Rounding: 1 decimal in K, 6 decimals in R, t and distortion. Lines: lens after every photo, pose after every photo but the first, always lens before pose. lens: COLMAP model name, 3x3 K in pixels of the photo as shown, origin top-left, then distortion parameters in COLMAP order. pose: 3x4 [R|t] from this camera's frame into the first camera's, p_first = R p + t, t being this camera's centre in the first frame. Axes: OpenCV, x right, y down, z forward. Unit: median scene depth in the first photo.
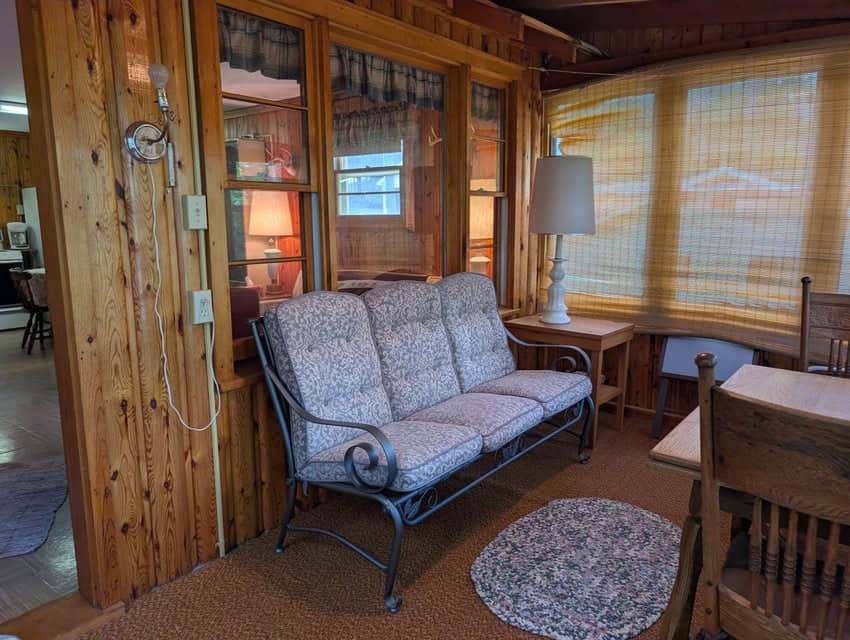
lens RADIAL K [[608.1, 0, 422.2], [0, 608.1, 324.0], [0, 0, 1]] dist [0.020597, -0.023838]
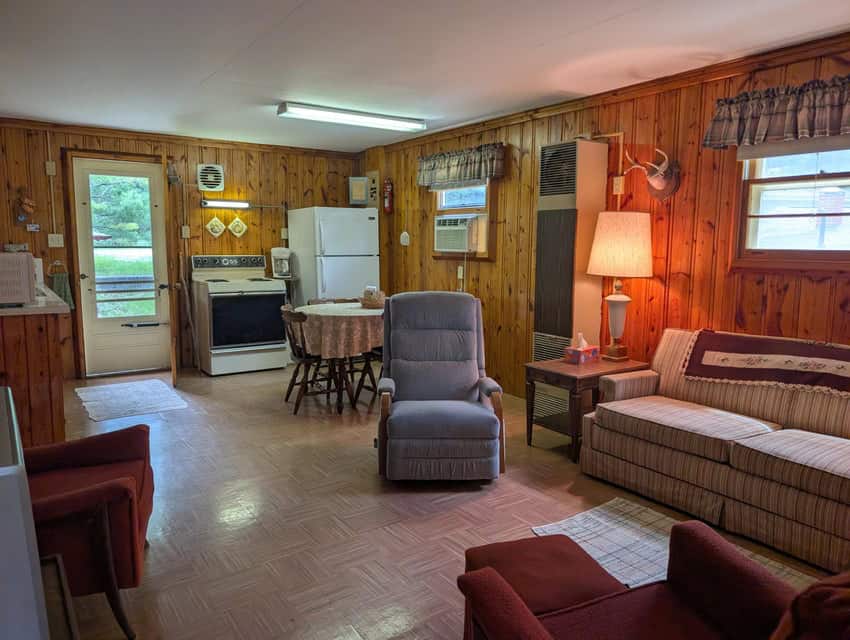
lens RADIAL K [[608.1, 0, 425.8], [0, 608.1, 321.7], [0, 0, 1]] dist [0.020597, -0.023838]
pose [[0.955839, 0.051248, -0.289387, -0.379636], [-0.062050, 0.997673, -0.028272, -0.088943], [0.287264, 0.044980, 0.956795, 0.411014]]
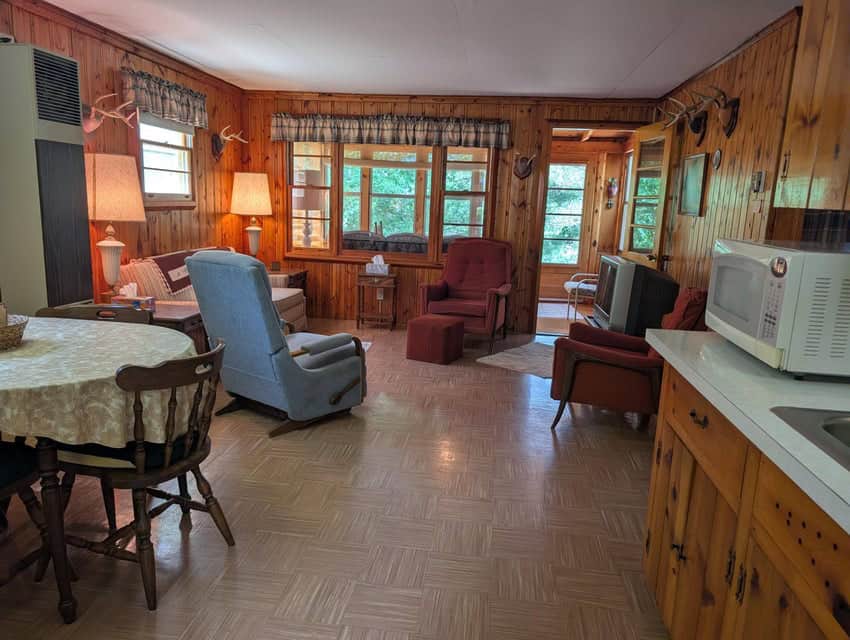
lens RADIAL K [[608.1, 0, 411.6], [0, 608.1, 320.4], [0, 0, 1]] dist [0.020597, -0.023838]
pose [[-0.497209, -0.175624, 0.849670, -1.514832], [0.117750, 0.956580, 0.266626, -0.268777], [-0.859603, 0.232618, -0.454941, 1.560799]]
